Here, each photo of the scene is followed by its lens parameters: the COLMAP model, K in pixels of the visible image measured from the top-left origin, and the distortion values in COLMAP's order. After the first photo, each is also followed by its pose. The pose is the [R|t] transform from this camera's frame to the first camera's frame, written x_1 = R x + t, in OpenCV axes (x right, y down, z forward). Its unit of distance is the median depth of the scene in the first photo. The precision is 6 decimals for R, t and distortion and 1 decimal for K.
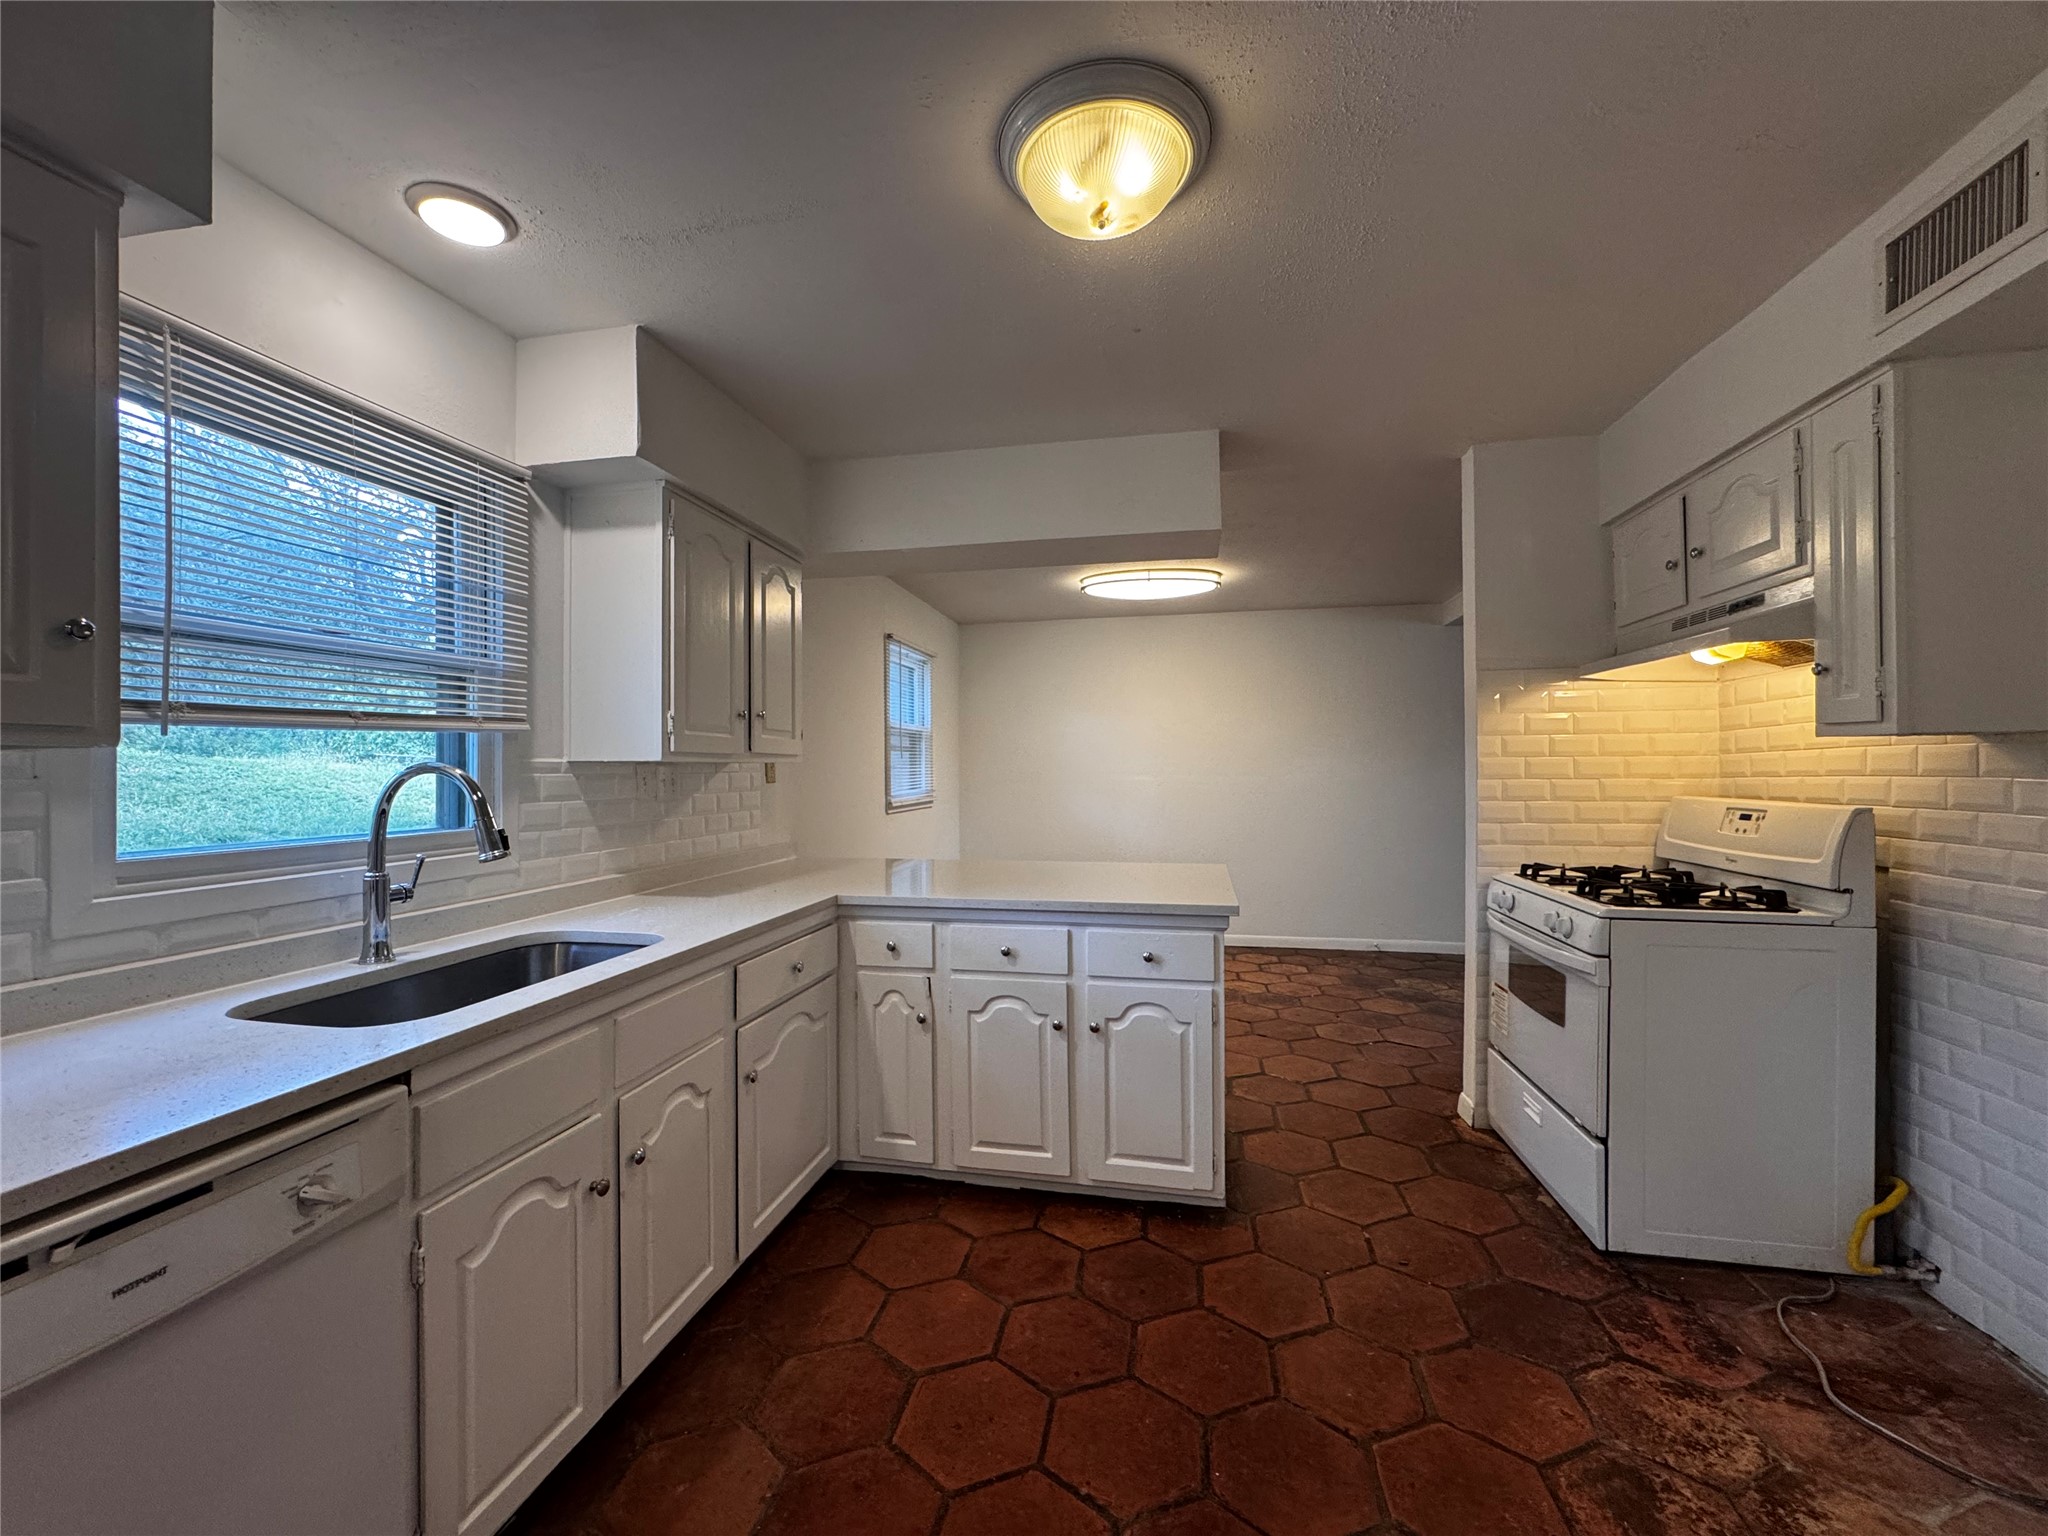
lens RADIAL K [[815.0, 0, 1024.0], [0, 815.0, 768.0], [0, 0, 1]] dist [-0.003203, 0.000722]
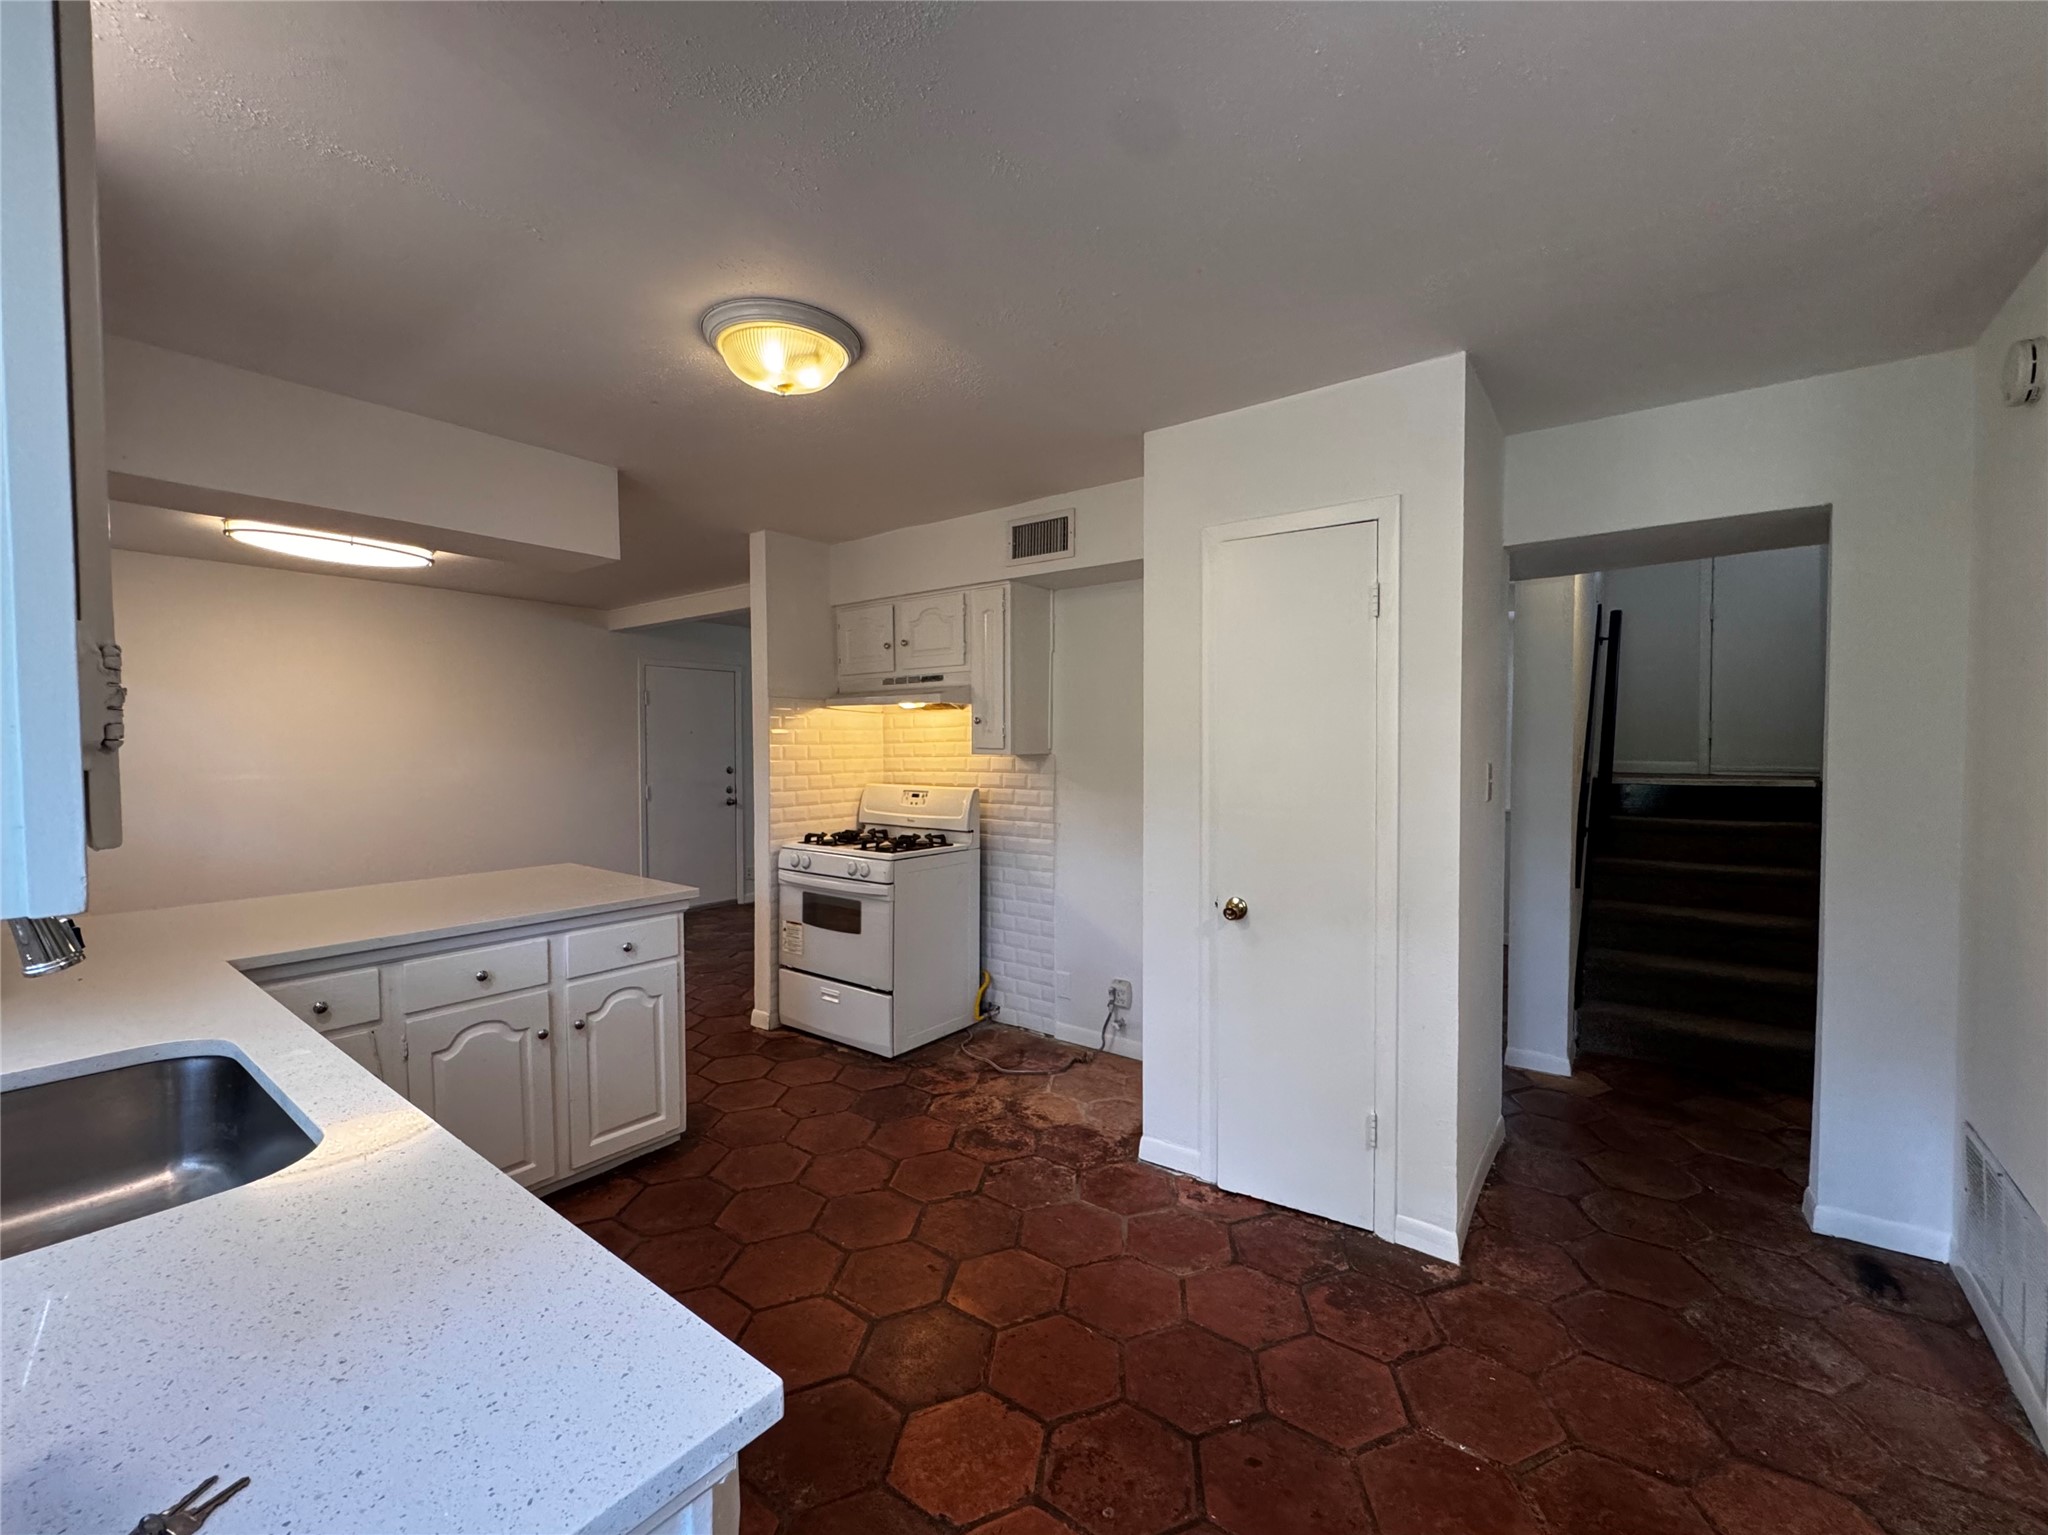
lens RADIAL K [[815.0, 0, 1024.0], [0, 815.0, 767.5], [0, 0, 1]] dist [-0.003203, 0.000722]
pose [[0.442613, -0.020145, 0.896486, -0.637841], [-0.000985, 0.999736, 0.022951, -0.044554], [-0.896712, -0.011042, 0.442476, 0.014130]]
